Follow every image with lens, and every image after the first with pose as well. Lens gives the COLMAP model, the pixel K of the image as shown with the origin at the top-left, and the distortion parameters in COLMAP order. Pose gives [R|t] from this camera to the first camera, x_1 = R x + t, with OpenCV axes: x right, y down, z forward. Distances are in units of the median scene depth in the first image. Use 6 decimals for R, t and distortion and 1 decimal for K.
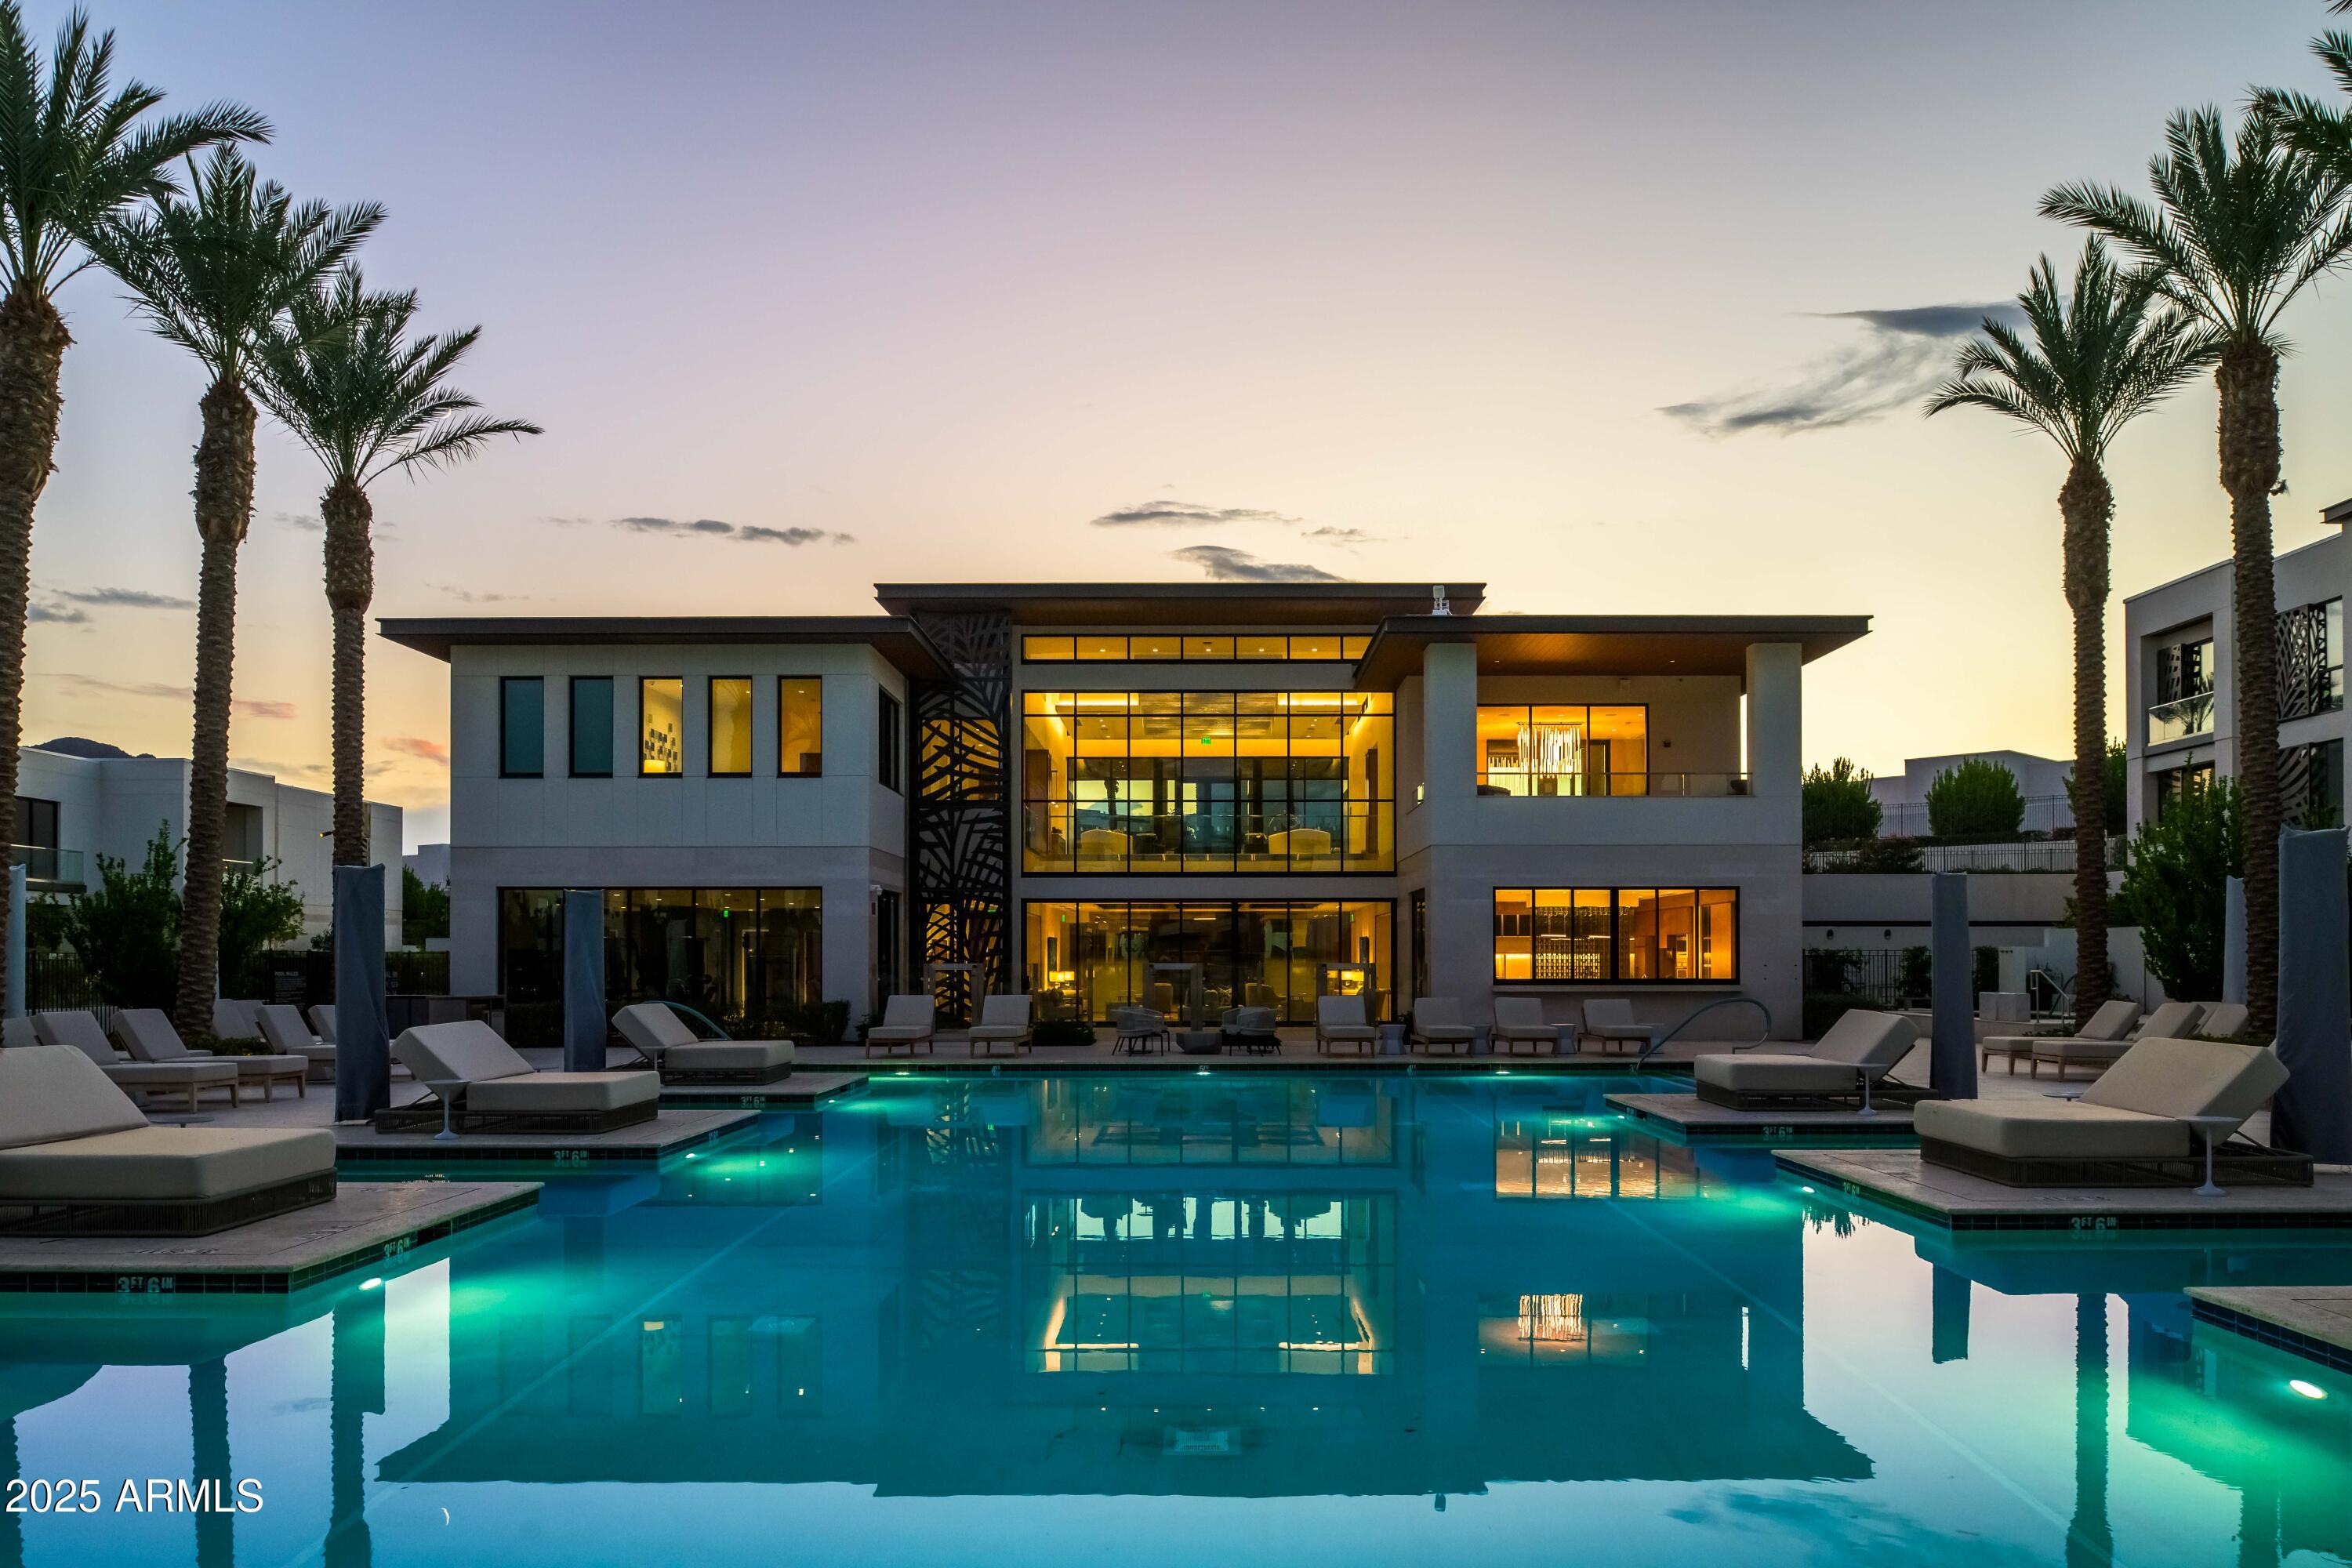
lens RADIAL K [[1632.9, 0, 1182.6], [0, 1632.9, 883.1], [0, 0, 1]] dist [-0.009823, -0.009147]
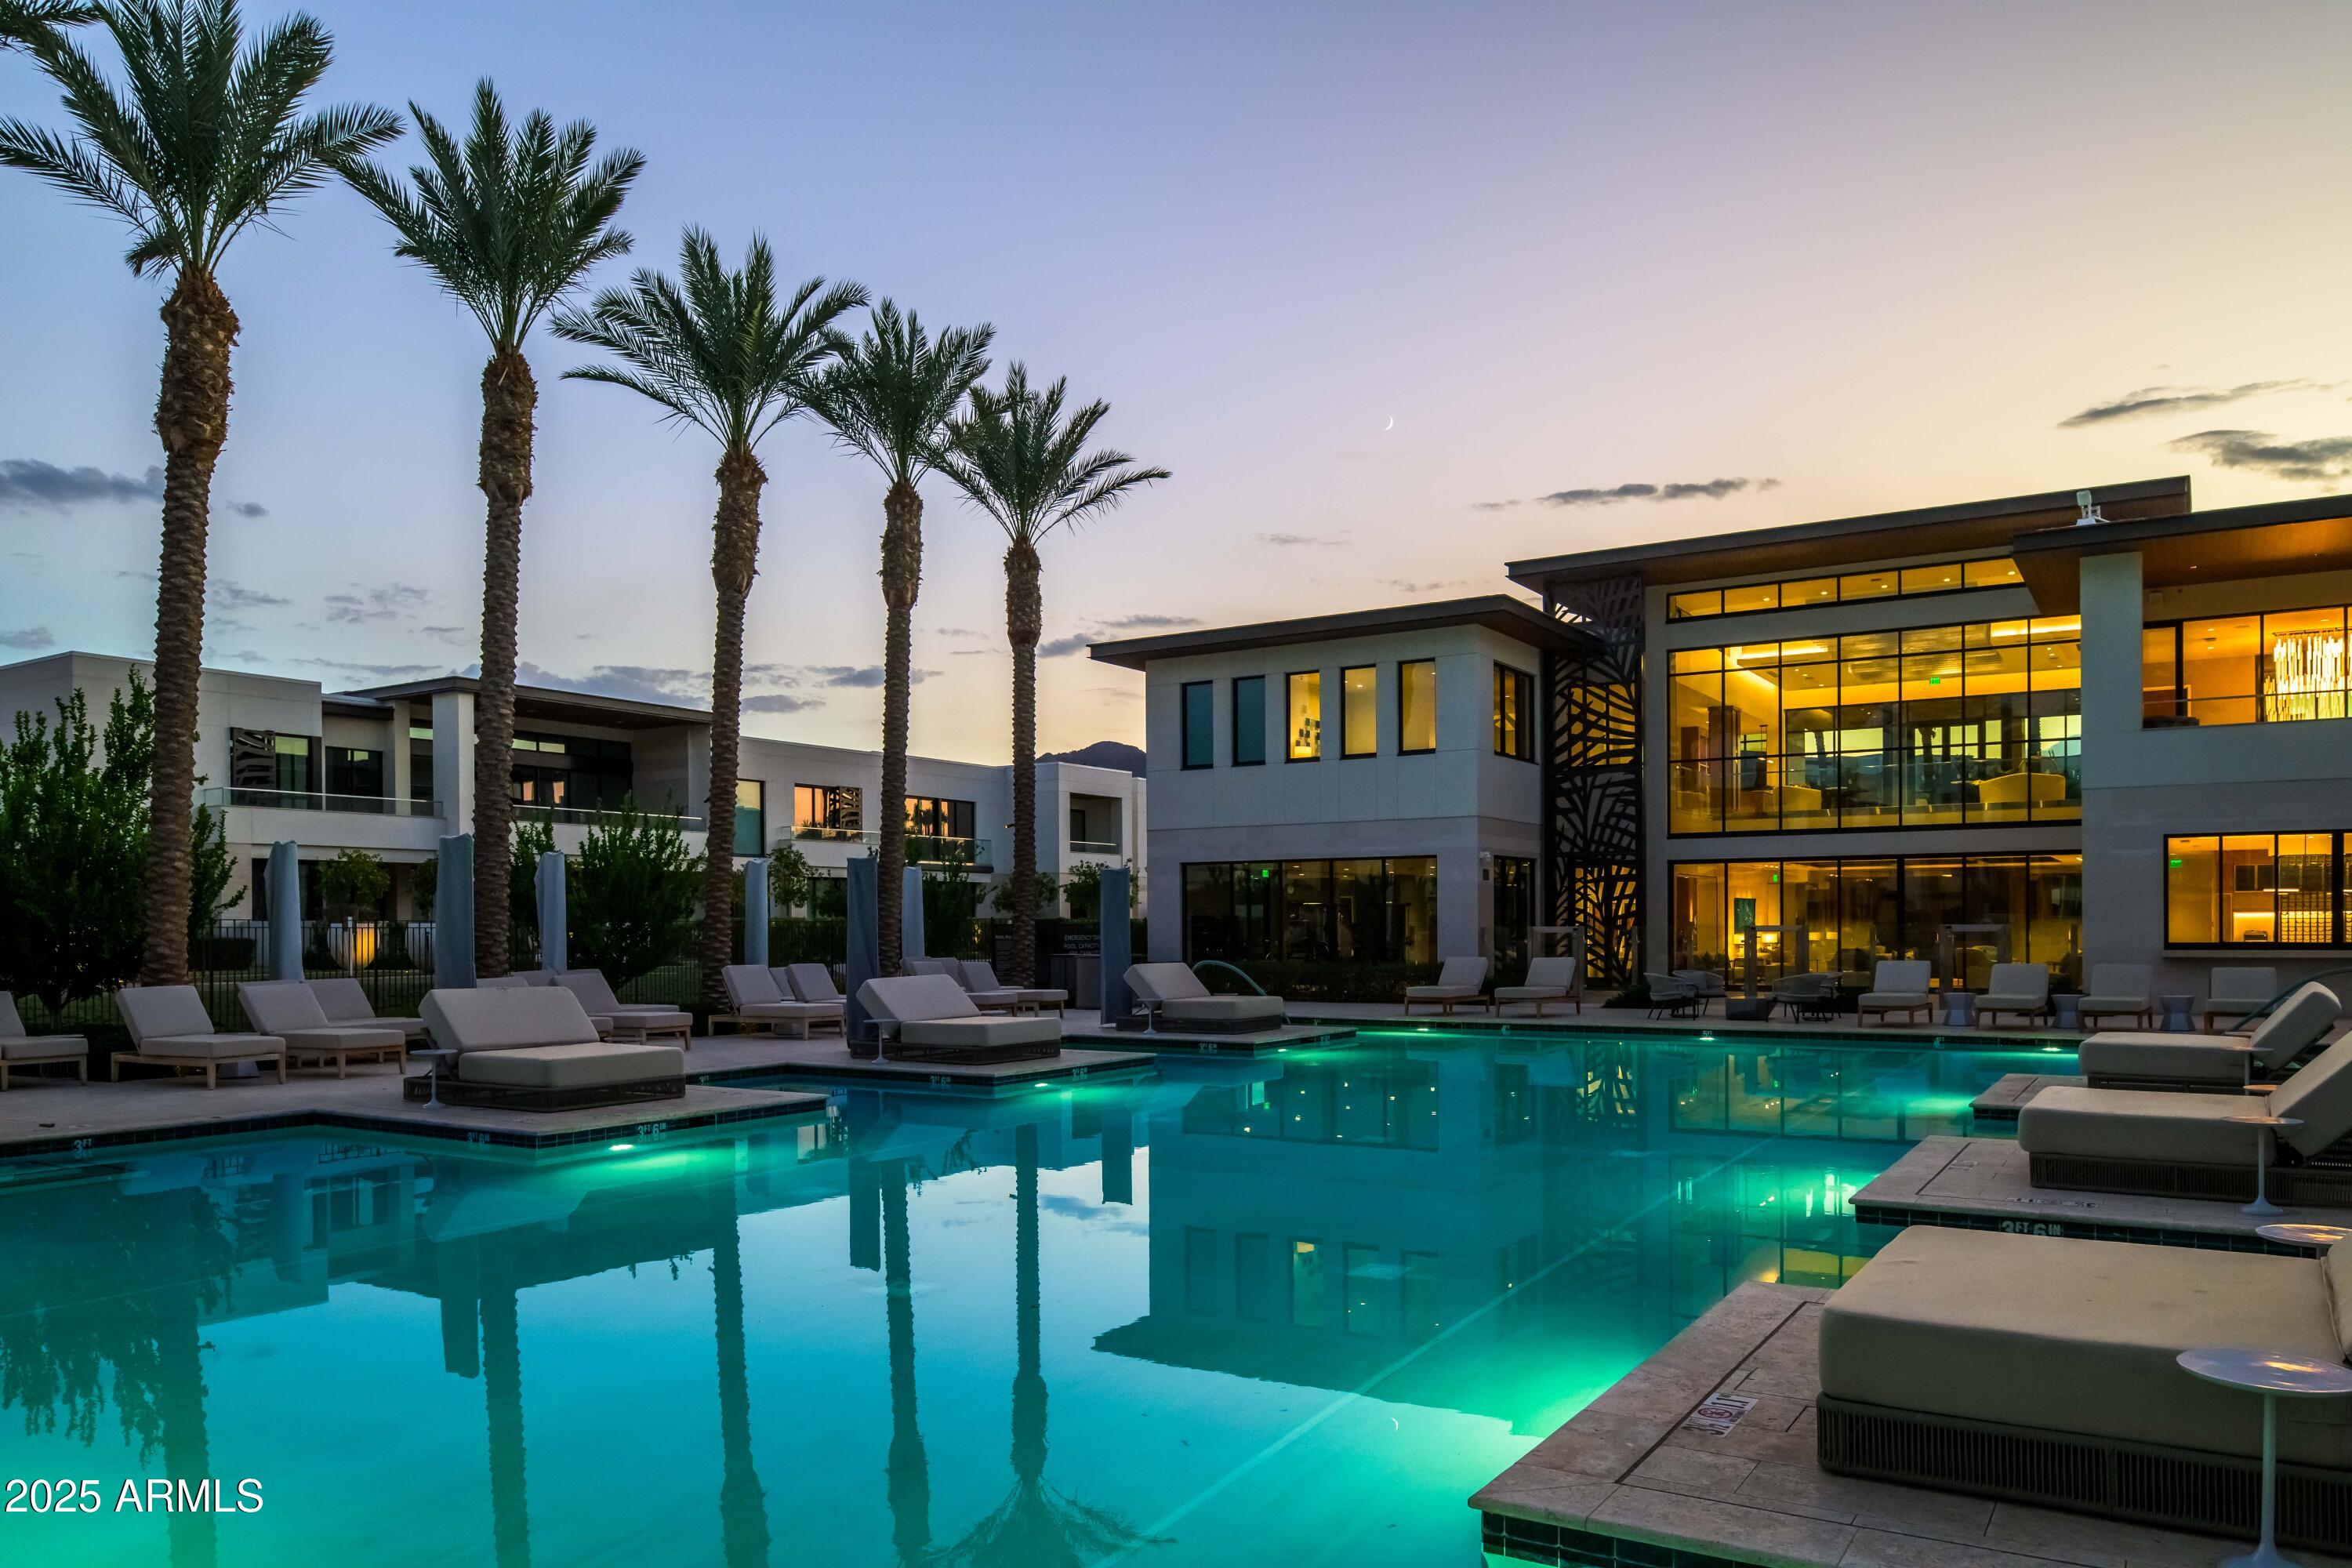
lens RADIAL K [[1618.5, 0, 1177.1], [0, 1618.5, 865.1], [0, 0, 1]] dist [-0.008398, -0.004063]
pose [[0.845611, -0.023611, -0.533277, 0.181499], [0.030385, 0.999531, 0.003926, -0.000681], [0.532933, -0.019524, 0.845932, 0.008921]]
